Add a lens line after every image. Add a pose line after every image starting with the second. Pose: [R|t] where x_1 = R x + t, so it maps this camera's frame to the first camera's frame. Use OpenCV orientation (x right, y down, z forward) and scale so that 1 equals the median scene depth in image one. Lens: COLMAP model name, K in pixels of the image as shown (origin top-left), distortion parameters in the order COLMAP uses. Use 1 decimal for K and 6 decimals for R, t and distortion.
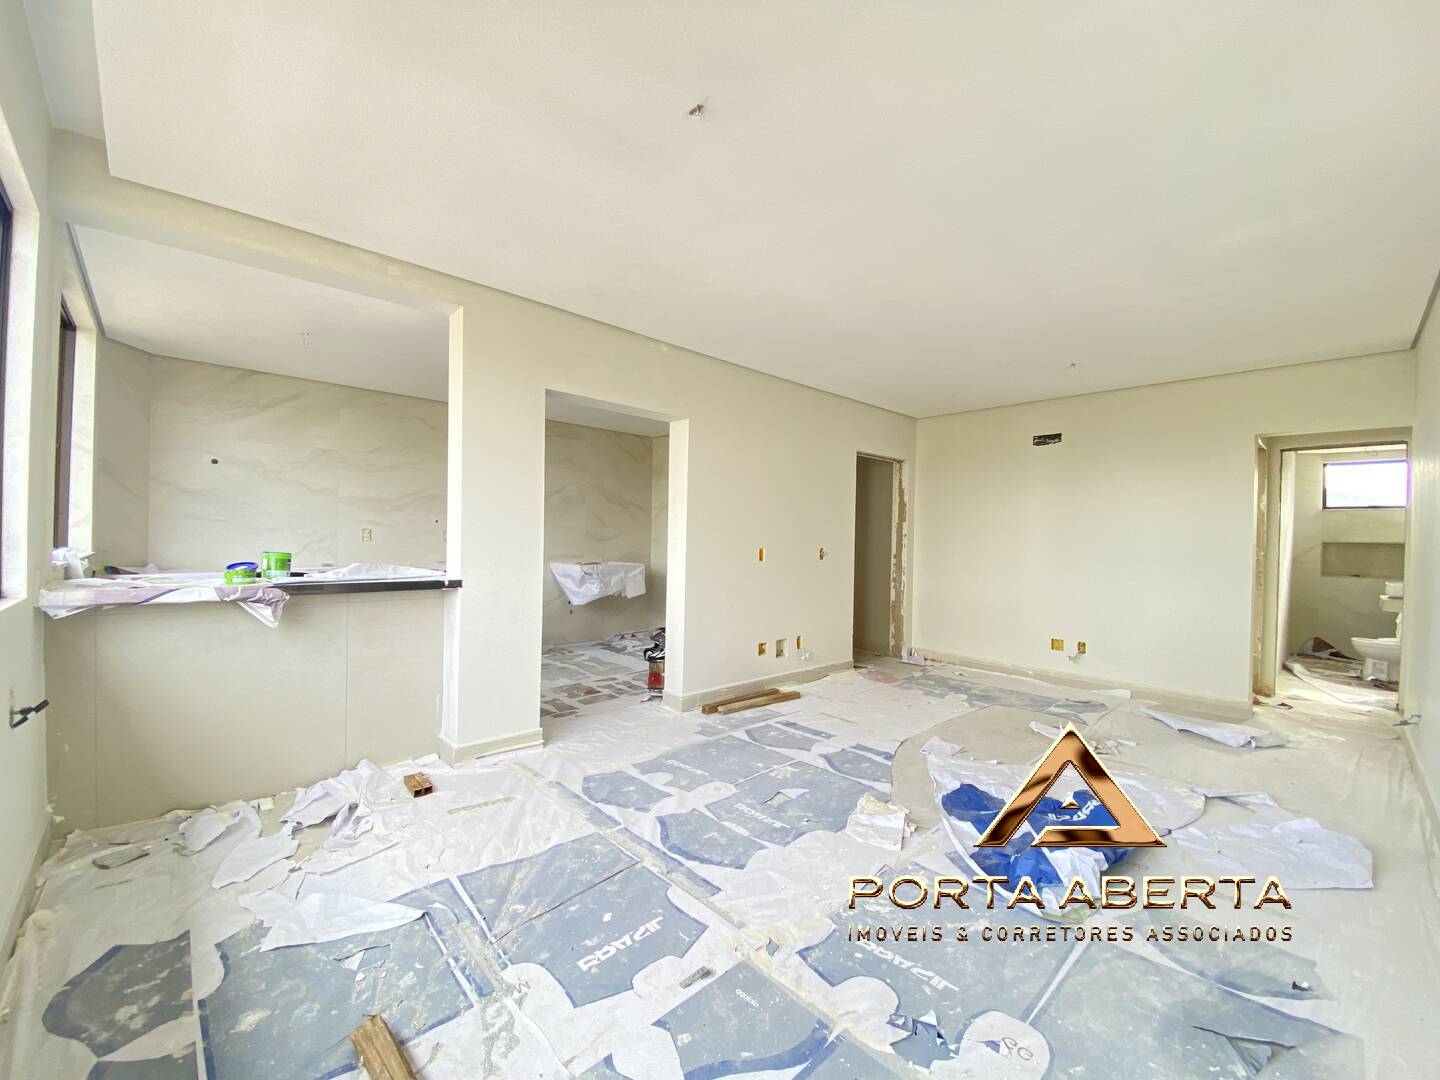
lens RADIAL K [[591.0, 0, 721.0], [0, 591.0, 543.2], [0, 0, 1]] dist [0.003795, -0.009596]
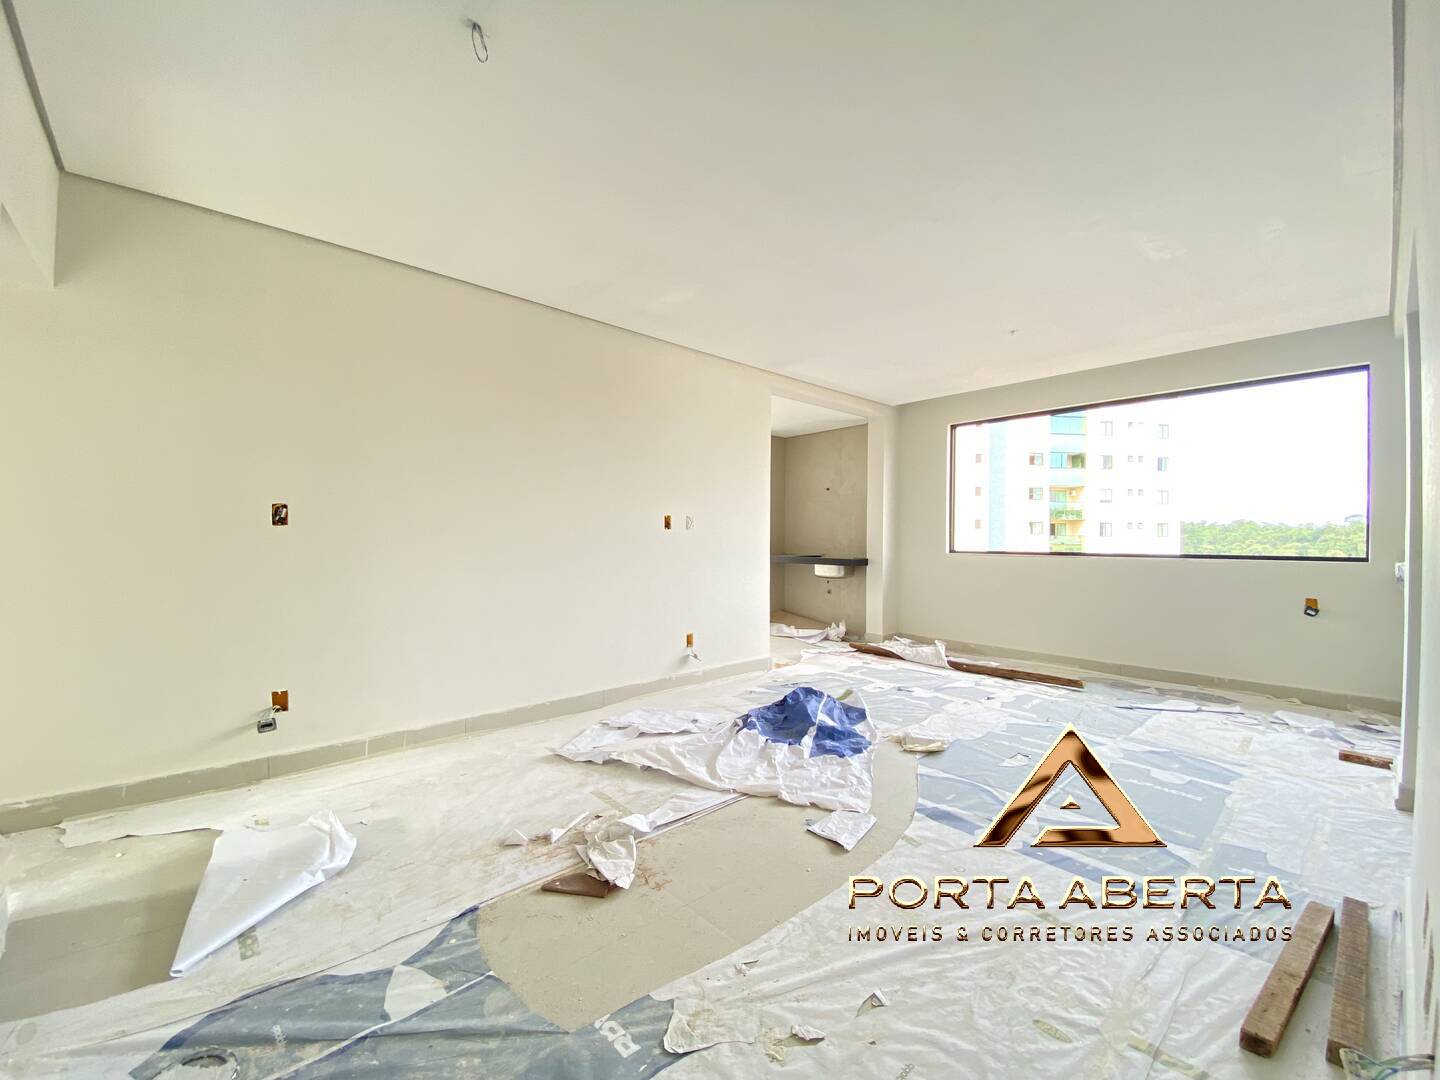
lens RADIAL K [[591.0, 0, 713.5], [0, 591.0, 541.6], [0, 0, 1]] dist [0.003795, -0.009596]
pose [[-0.999372, -0.022641, 0.027262, 0.542627], [-0.022347, 0.999690, 0.011019, 0.032104], [-0.027503, 0.010402, -0.999568, 1.777803]]
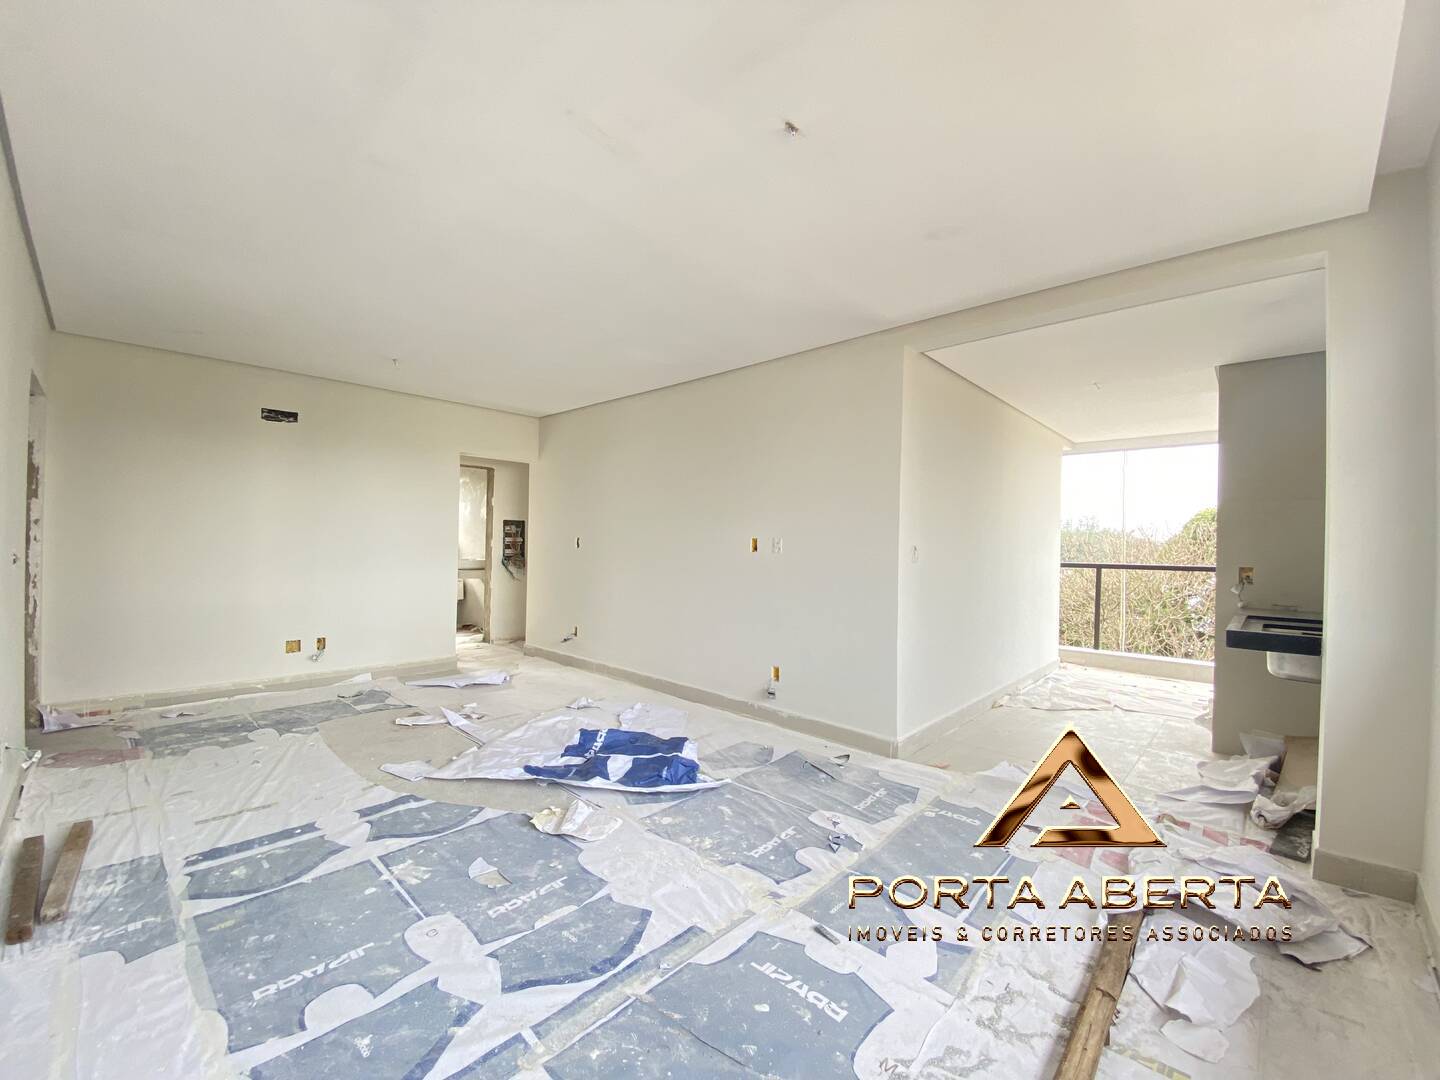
lens RADIAL K [[591.0, 0, 716.1], [0, 591.0, 540.4], [0, 0, 1]] dist [0.003795, -0.009596]
pose [[-0.054671, -0.019790, 0.998308, -0.582107], [-0.013837, 0.999723, 0.019060, -0.026913], [-0.998409, -0.012772, -0.054929, 0.642344]]
